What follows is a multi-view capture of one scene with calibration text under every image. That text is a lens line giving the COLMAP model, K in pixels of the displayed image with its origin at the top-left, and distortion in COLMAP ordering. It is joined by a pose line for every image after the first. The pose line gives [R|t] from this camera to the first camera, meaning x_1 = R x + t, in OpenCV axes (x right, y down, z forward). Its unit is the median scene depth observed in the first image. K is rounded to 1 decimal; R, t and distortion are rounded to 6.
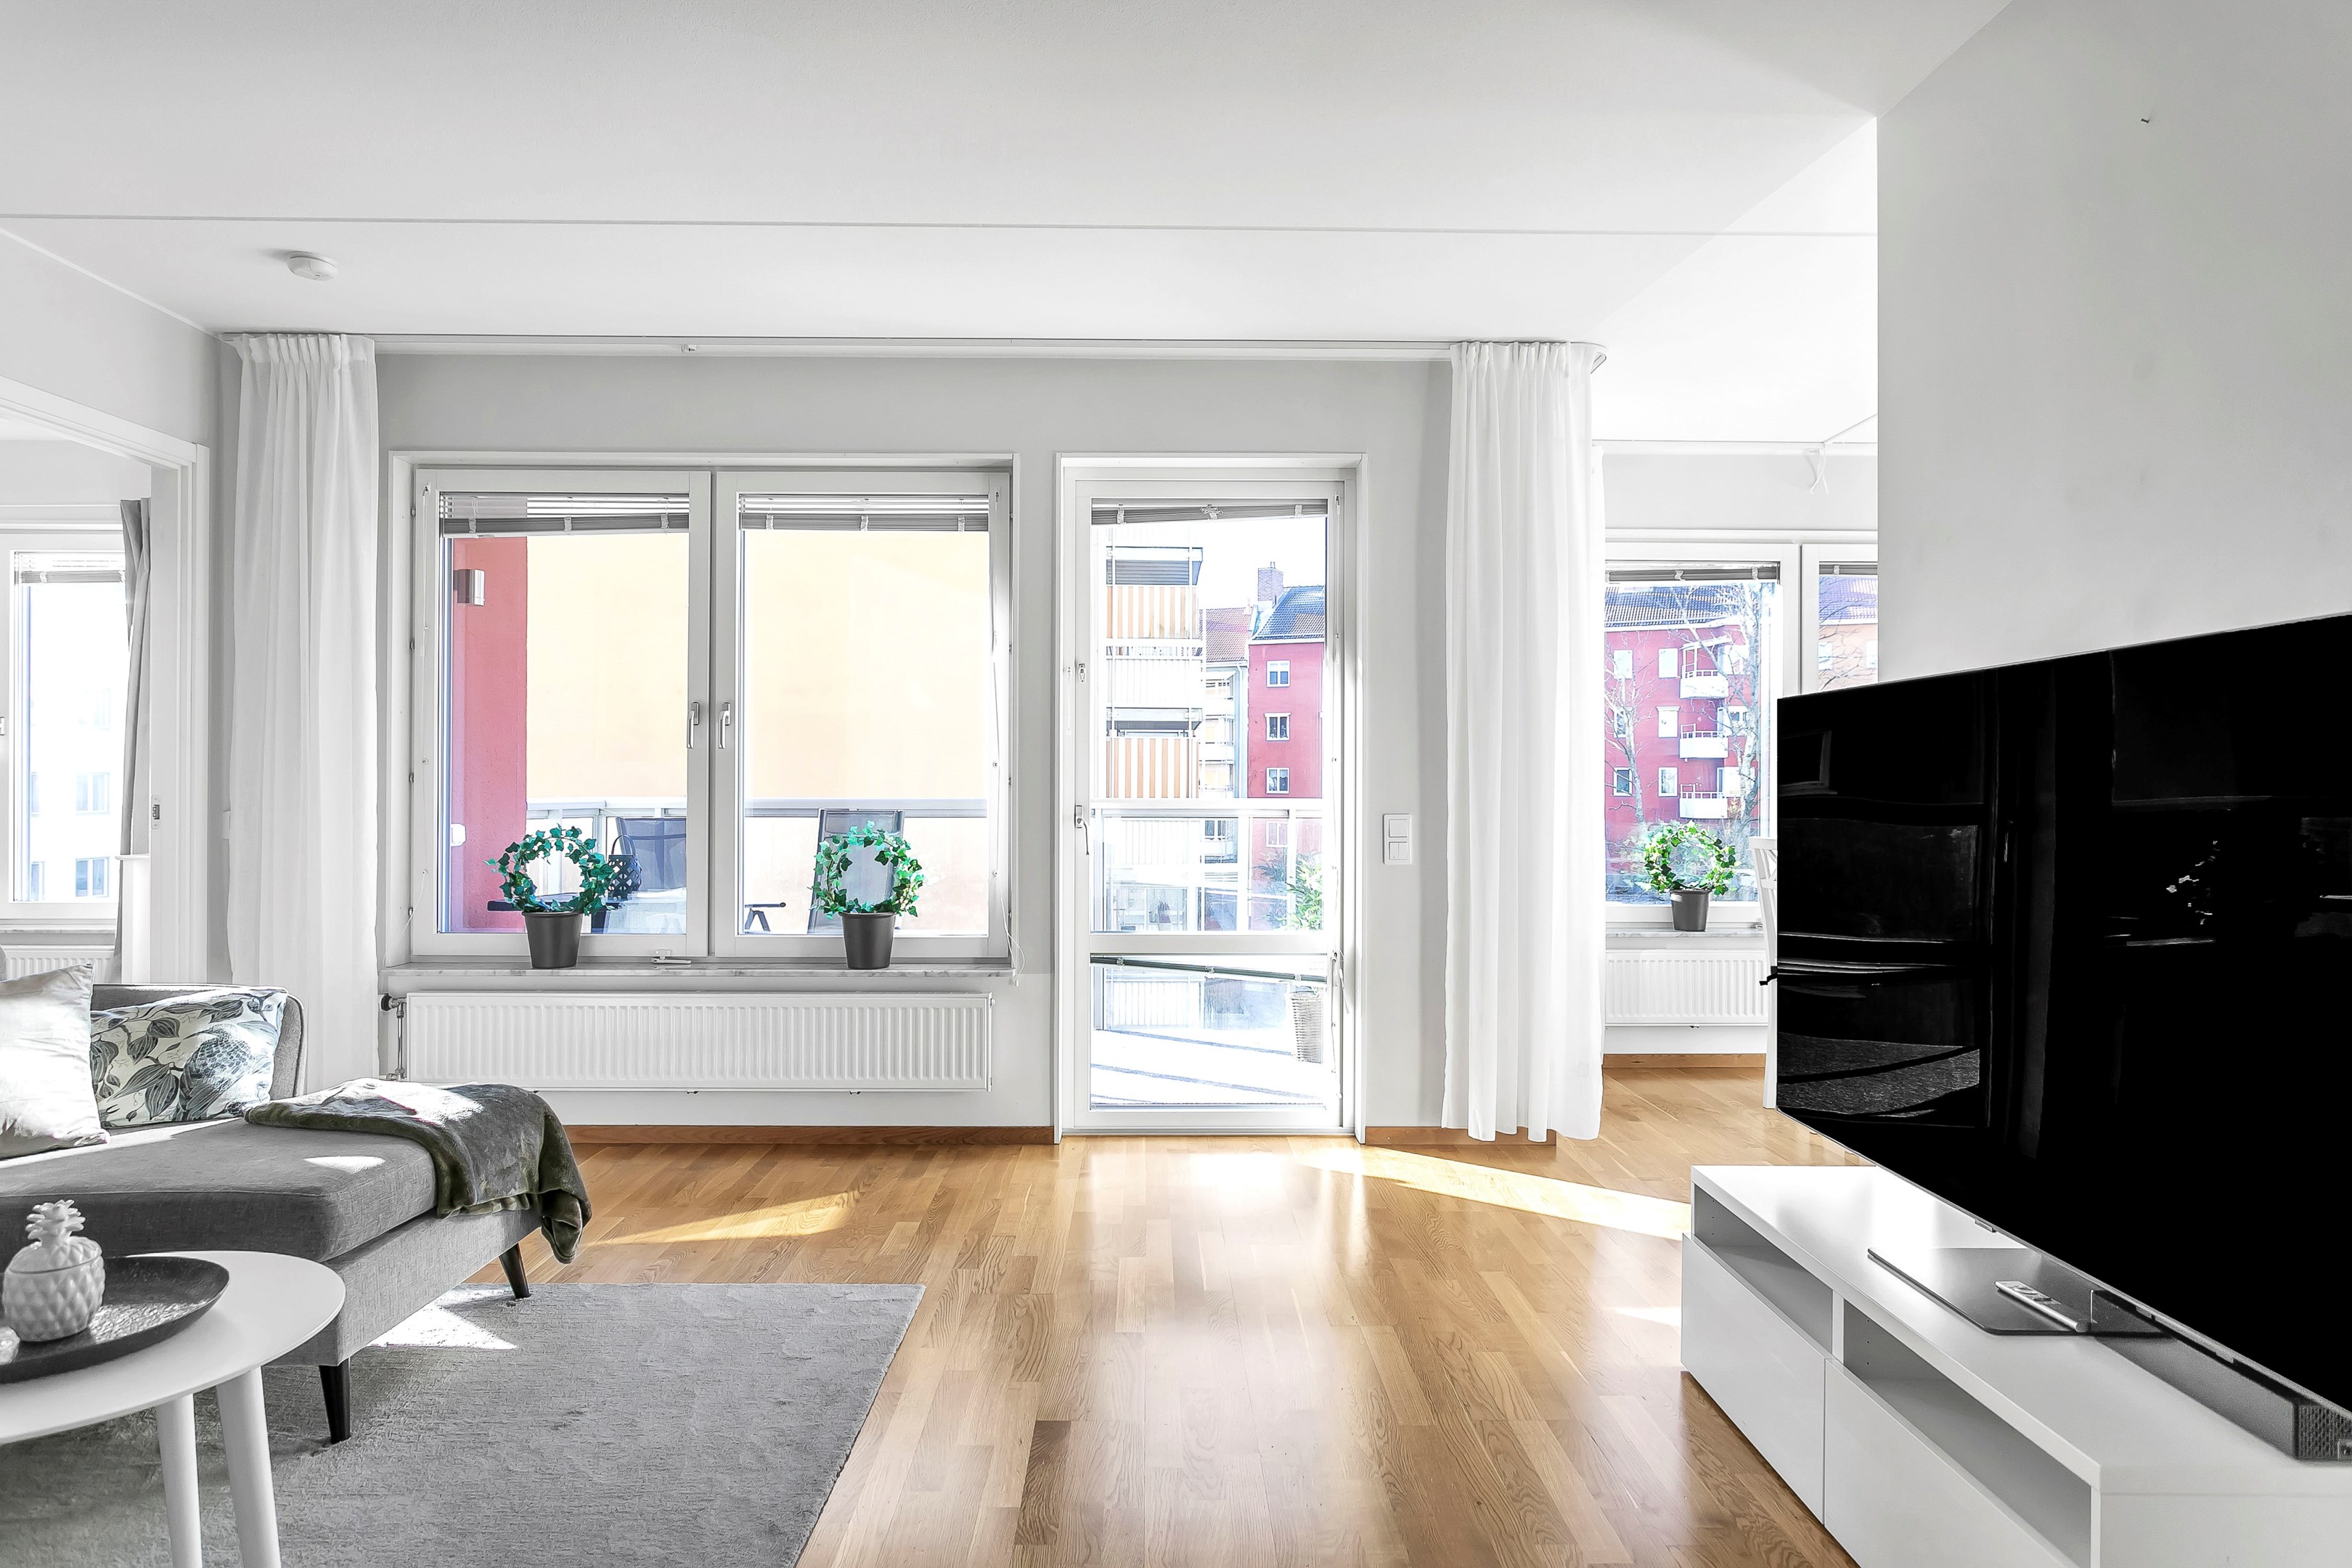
lens RADIAL K [[1394.3, 0, 1171.1], [0, 1394.3, 783.5], [0, 0, 1]] dist [-0.002980, 0.002287]
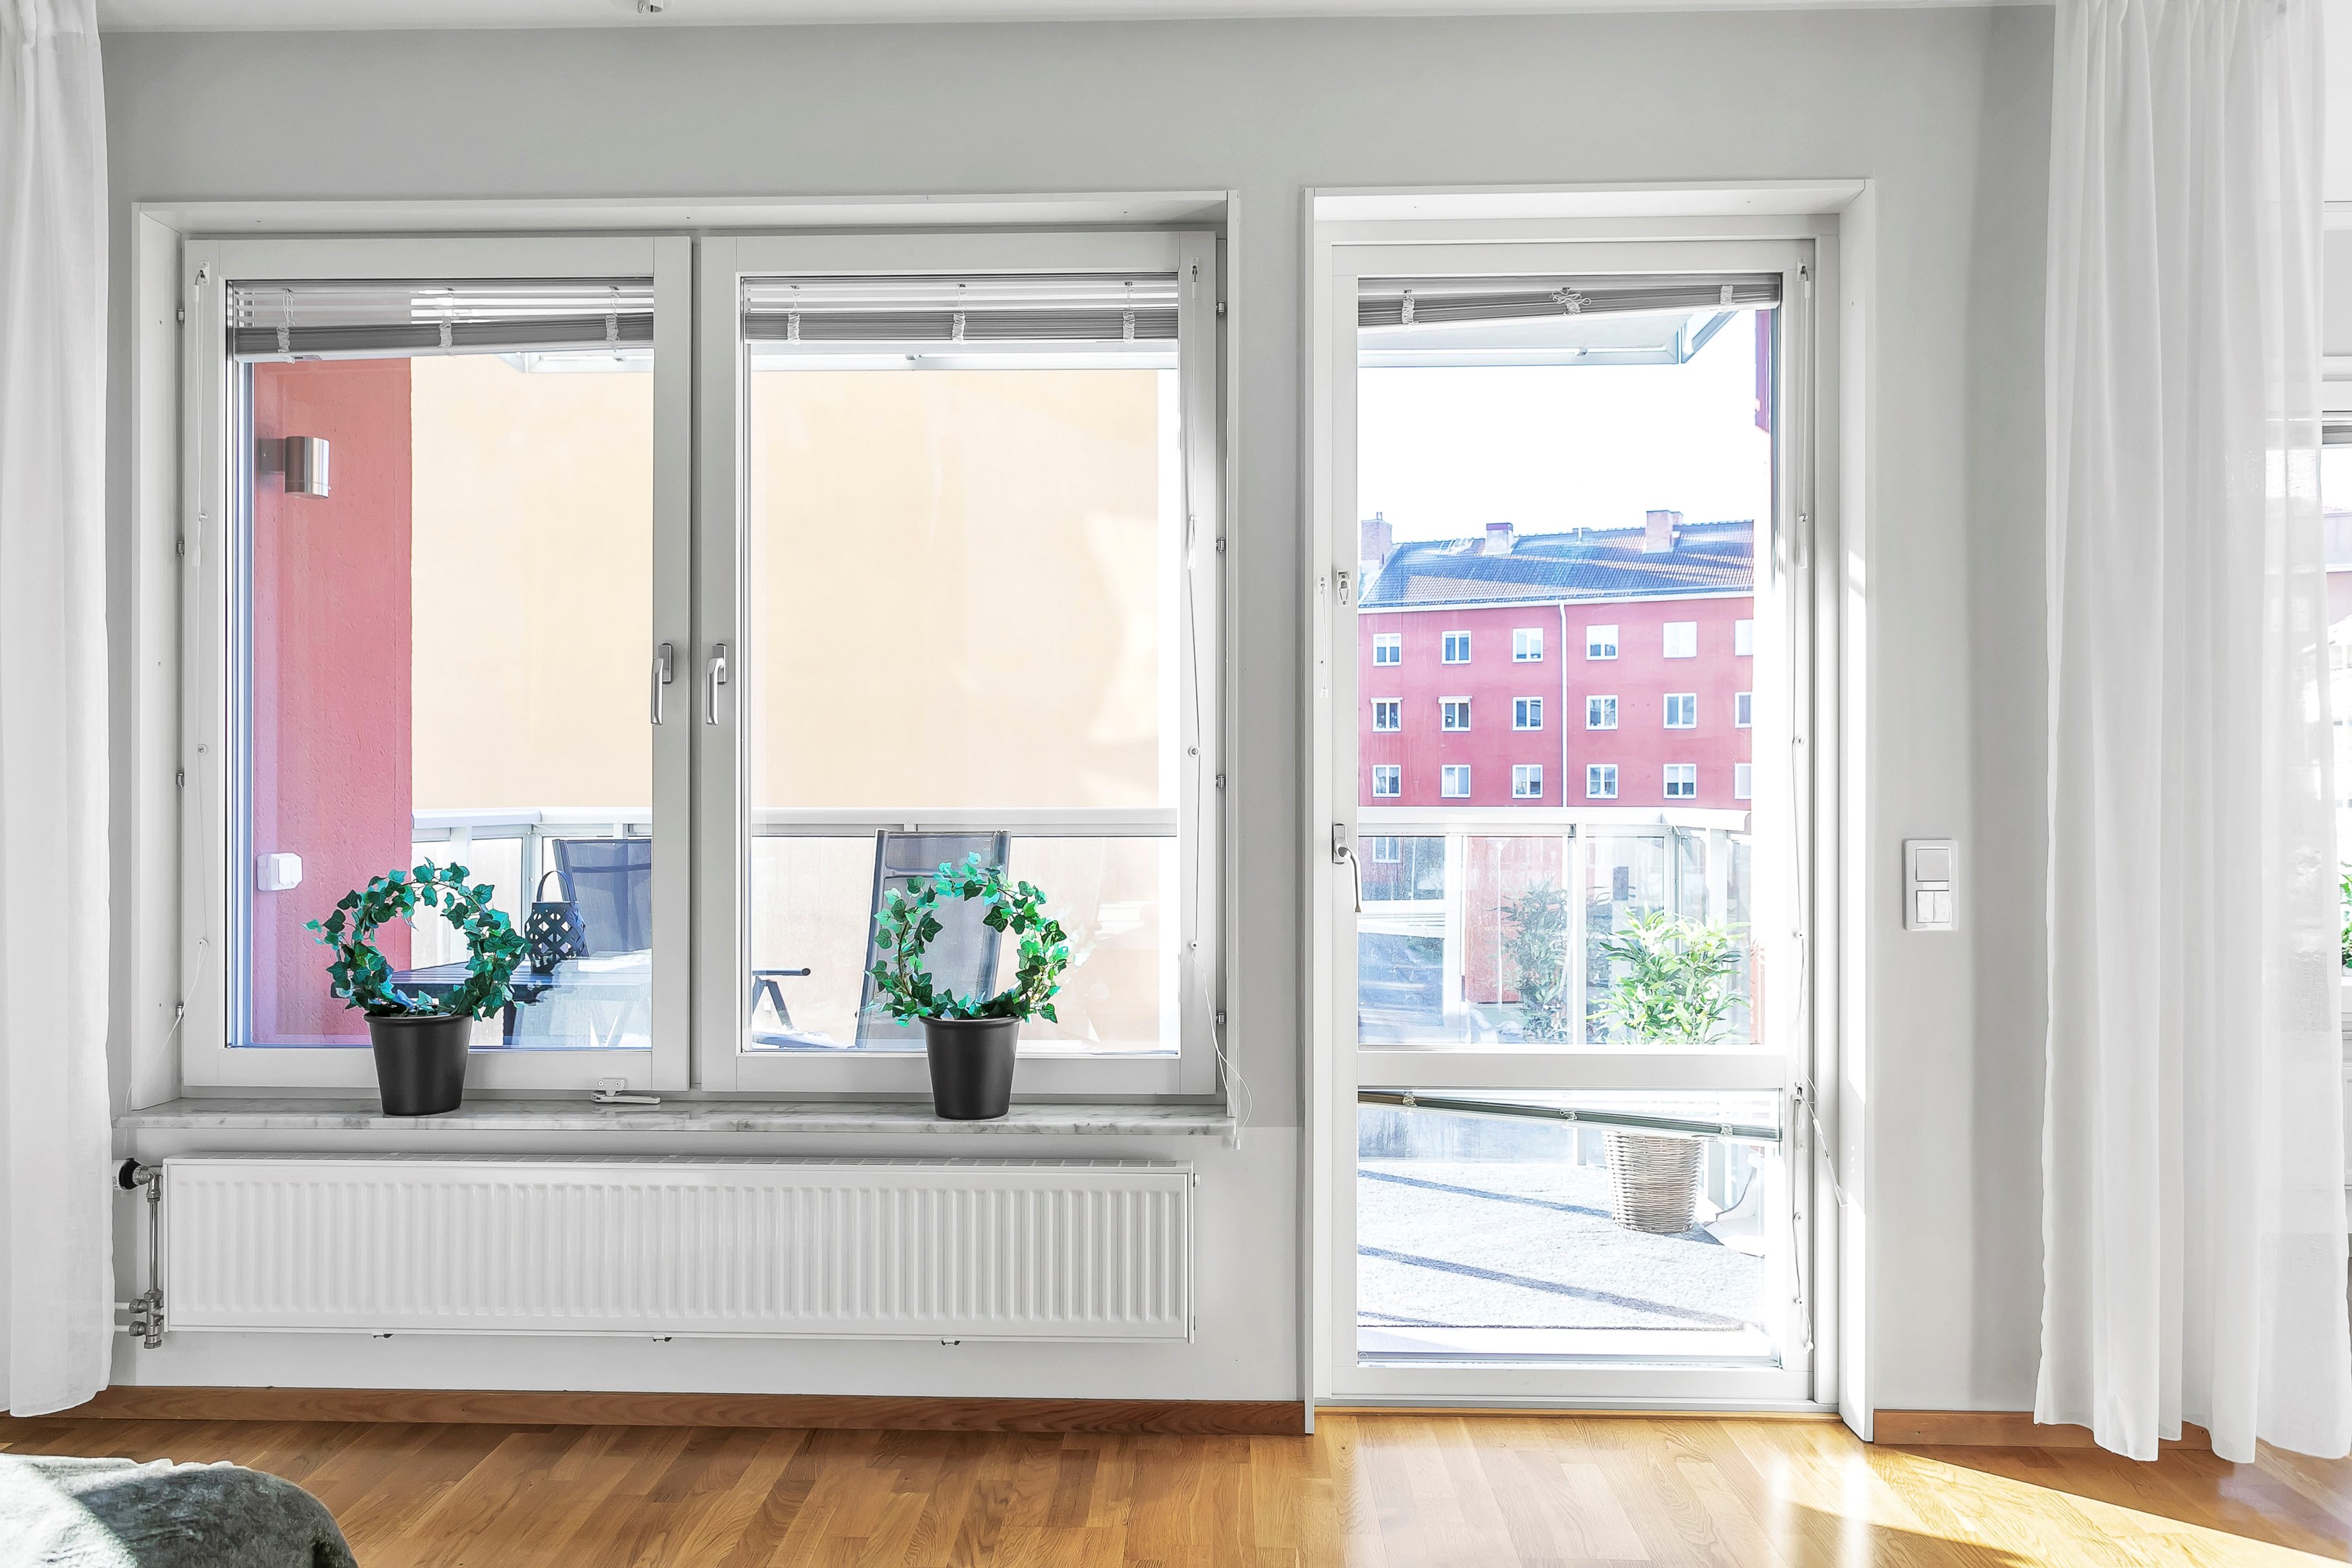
lens RADIAL K [[1663.9, 0, 1169.9], [0, 1663.9, 794.6], [0, 0, 1]] dist [-0.000728, -0.002871]
pose [[0.999017, -0.002219, -0.044269, -0.107394], [0.002481, 0.999980, 0.005860, -0.000185], [0.044255, -0.005964, 0.999002, 0.335043]]
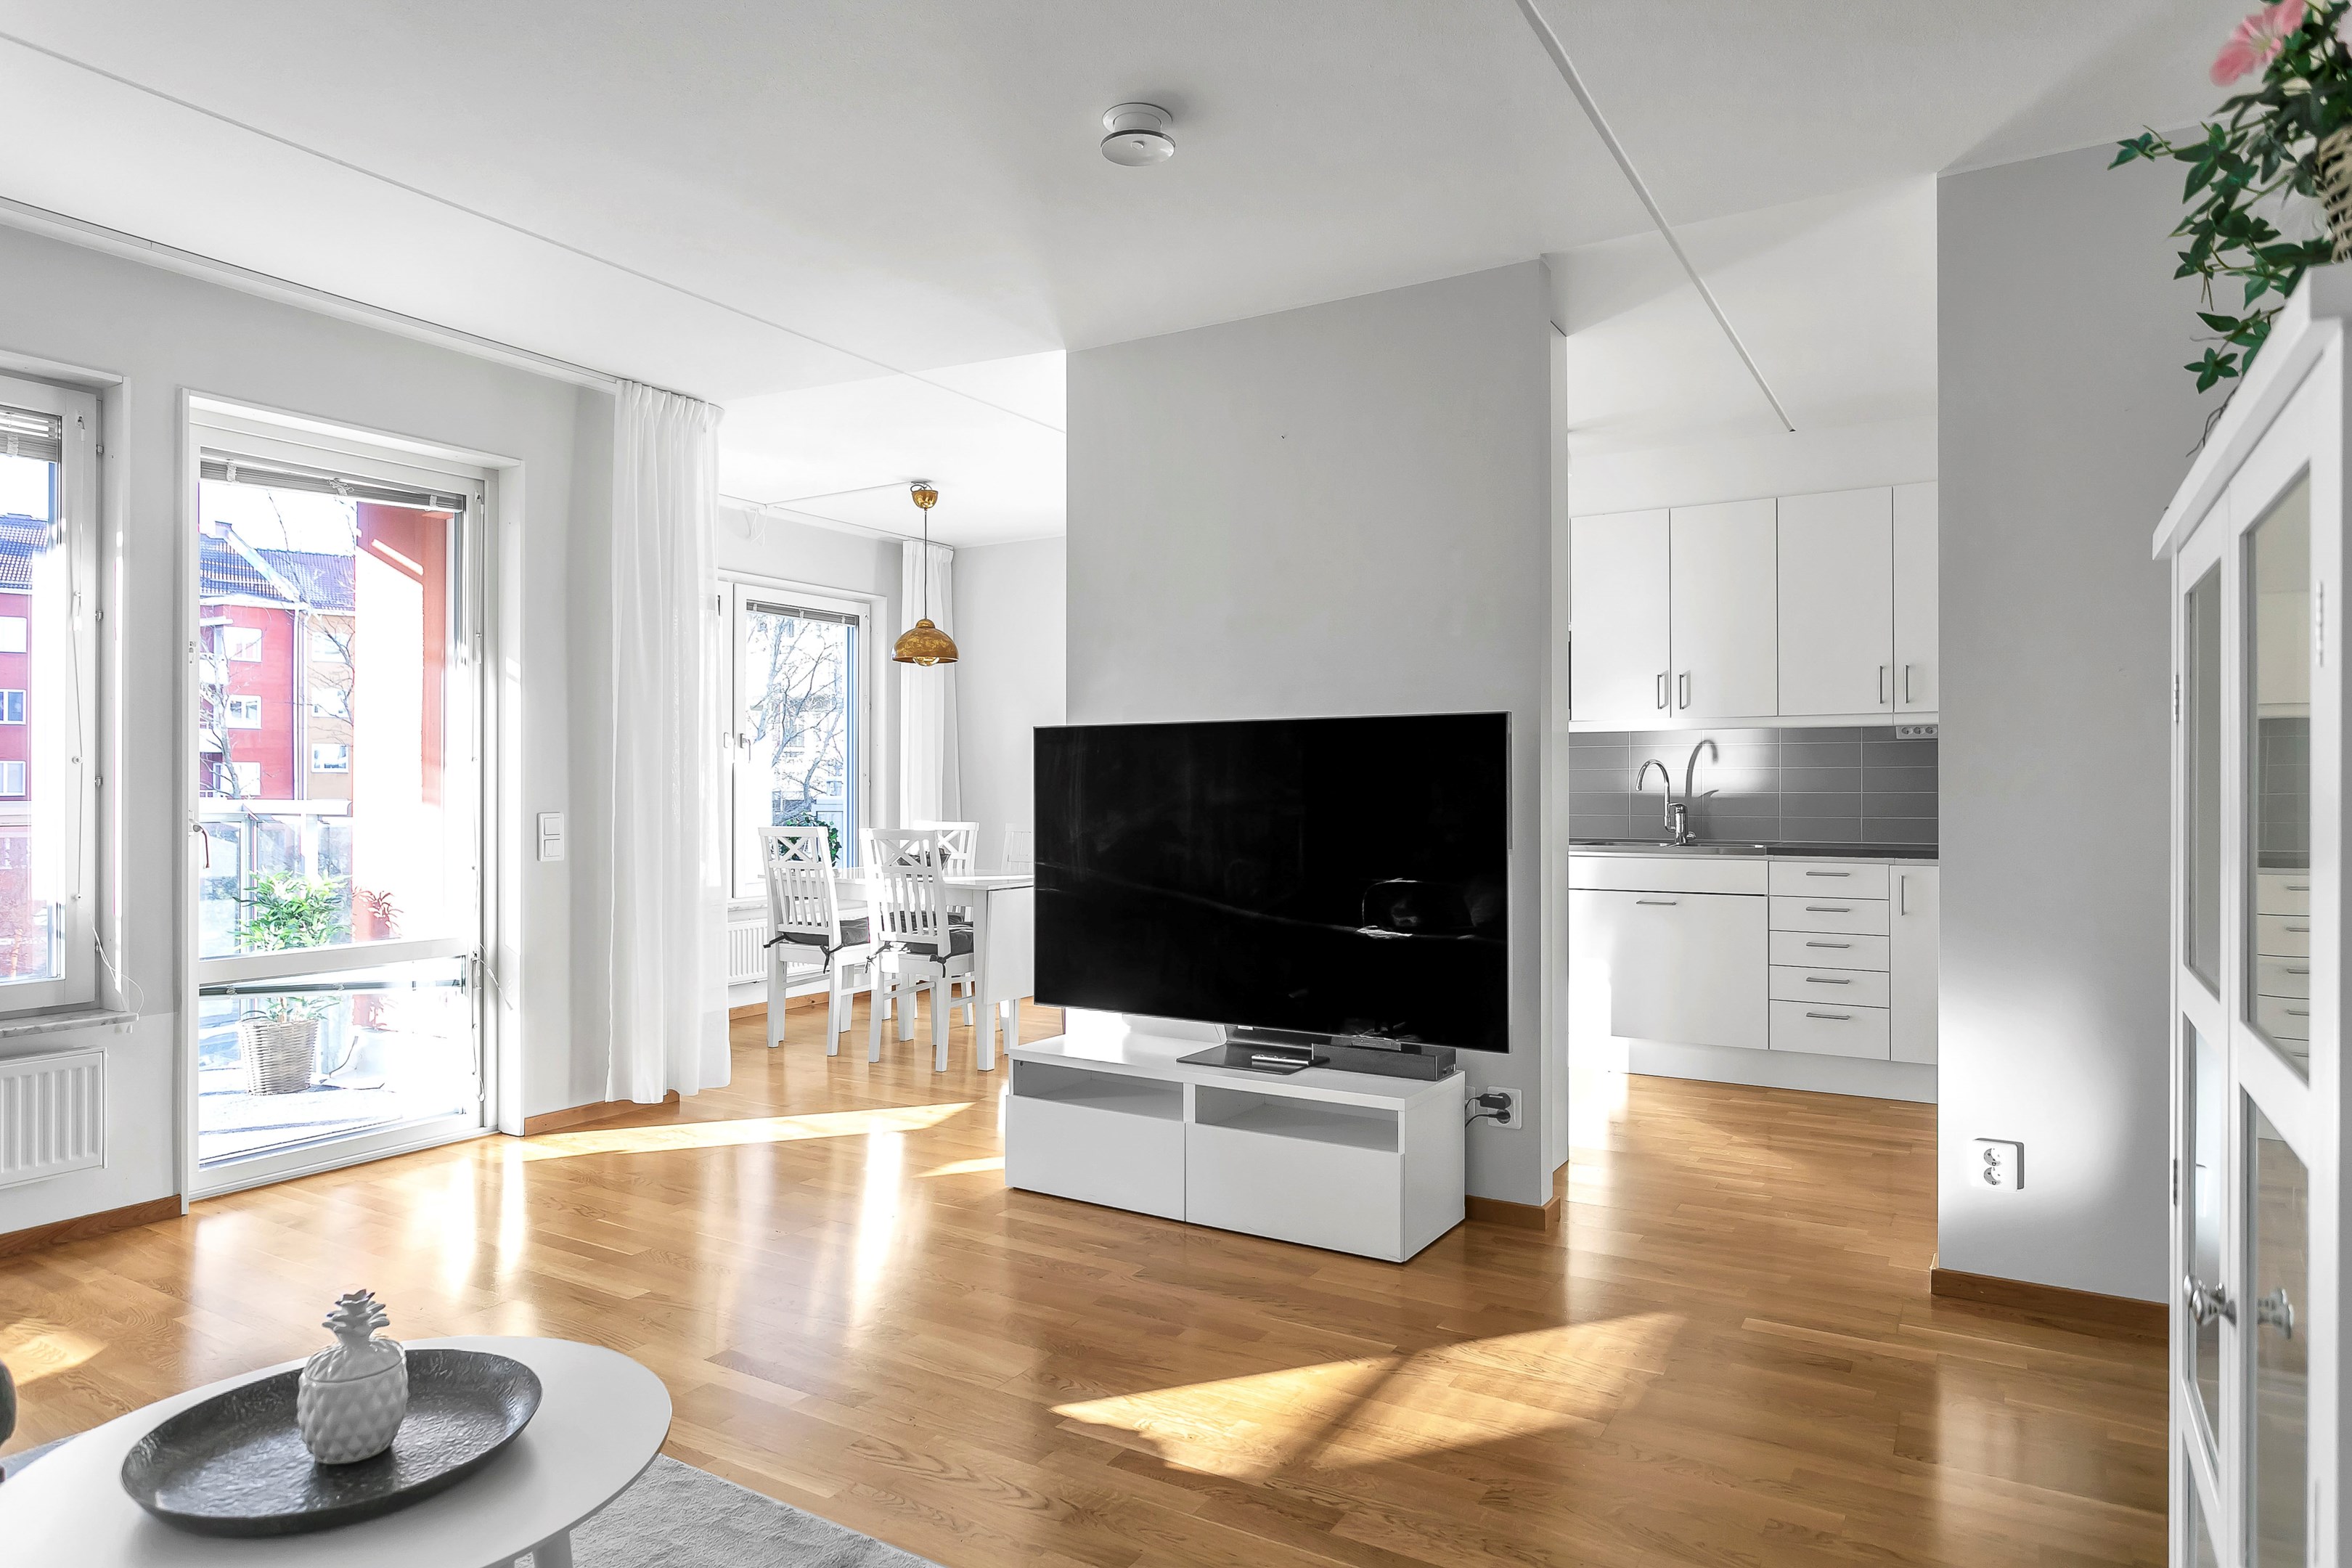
lens RADIAL K [[1394.3, 0, 1171.1], [0, 1394.3, 783.5], [0, 0, 1]] dist [-0.002980, 0.002287]
pose [[0.531241, -0.000461, 0.847221, -0.474306], [-0.001337, 0.999998, 0.001382, -0.002222], [-0.847220, -0.001867, 0.531239, 0.053897]]
